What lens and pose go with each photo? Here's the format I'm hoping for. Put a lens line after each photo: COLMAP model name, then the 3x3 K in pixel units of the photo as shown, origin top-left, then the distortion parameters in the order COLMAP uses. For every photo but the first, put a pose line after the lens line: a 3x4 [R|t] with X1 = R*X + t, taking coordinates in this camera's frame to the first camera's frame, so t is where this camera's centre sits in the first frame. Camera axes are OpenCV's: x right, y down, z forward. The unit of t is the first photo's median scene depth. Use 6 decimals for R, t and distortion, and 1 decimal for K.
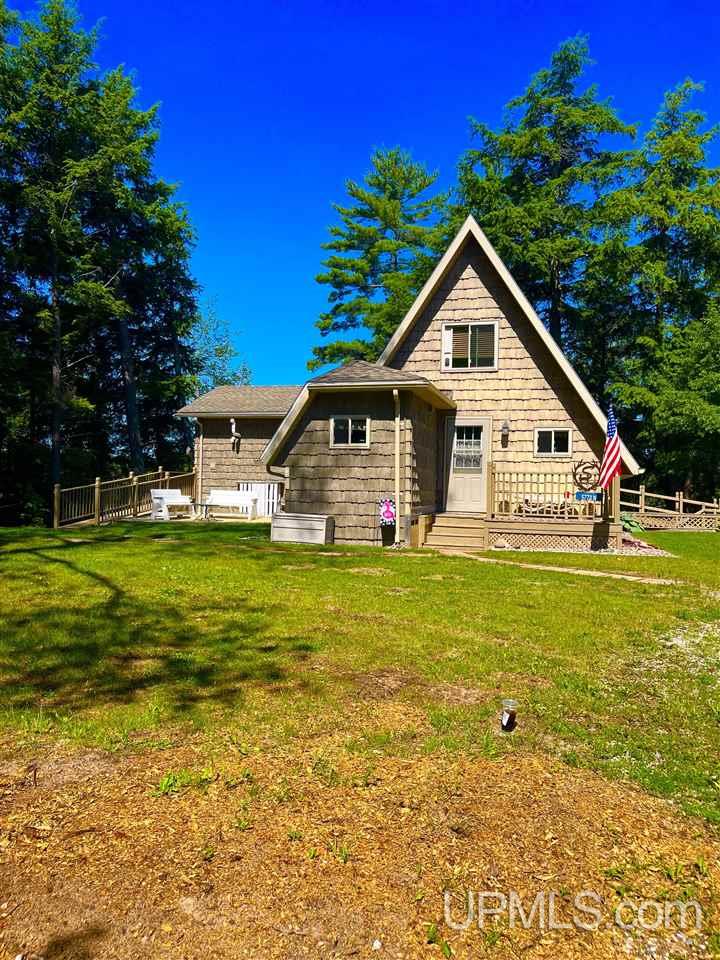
lens RADIAL K [[749.6, 0, 360.0], [0, 749.6, 480.0], [0, 0, 1]] dist [0.028356, -0.104378]
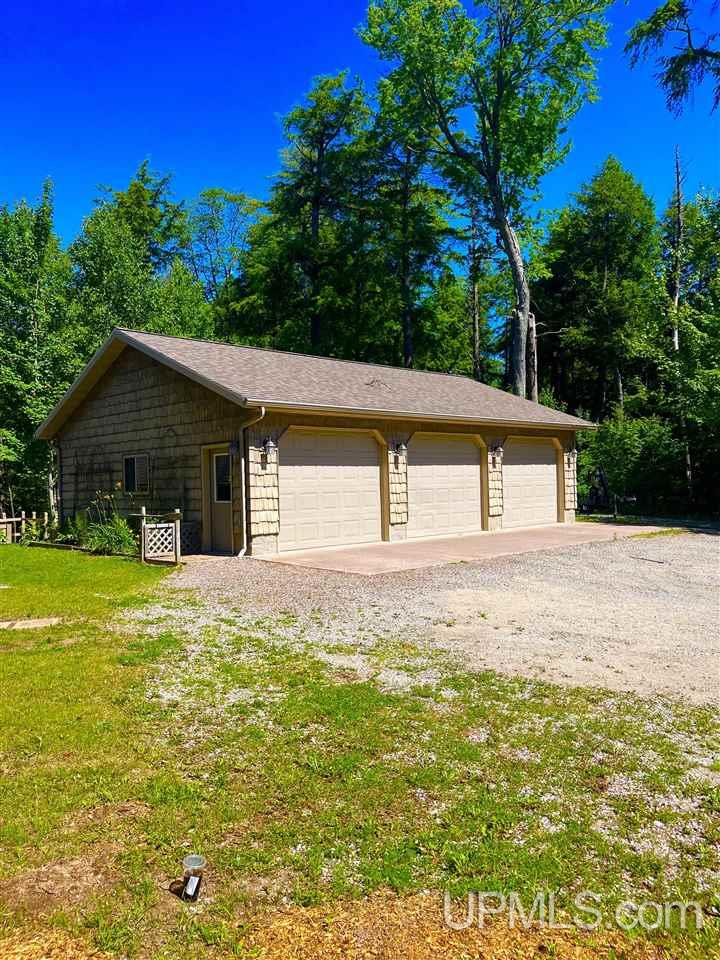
lens RADIAL K [[722.1, 0, 360.0], [0, 722.1, 480.0], [0, 0, 1]] dist [0.005482, -0.087053]
pose [[0.487034, -0.022957, 0.873081, -0.032935], [0.036671, 0.999310, 0.005820, -0.006433], [-0.872613, 0.029182, 0.487540, 0.056762]]
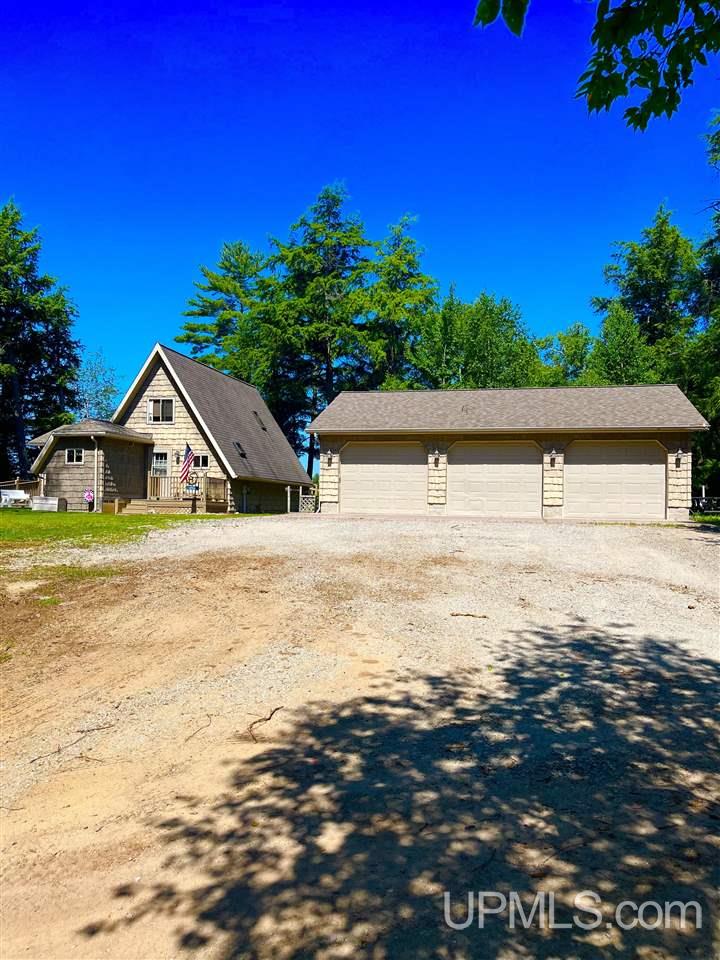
lens RADIAL K [[722.1, 0, 360.0], [0, 722.1, 480.0], [0, 0, 1]] dist [0.005482, -0.087053]
pose [[0.997863, -0.001355, 0.065330, 0.523584], [0.002956, 0.999697, -0.024419, 0.041191], [-0.065277, 0.024560, 0.997565, -0.827549]]
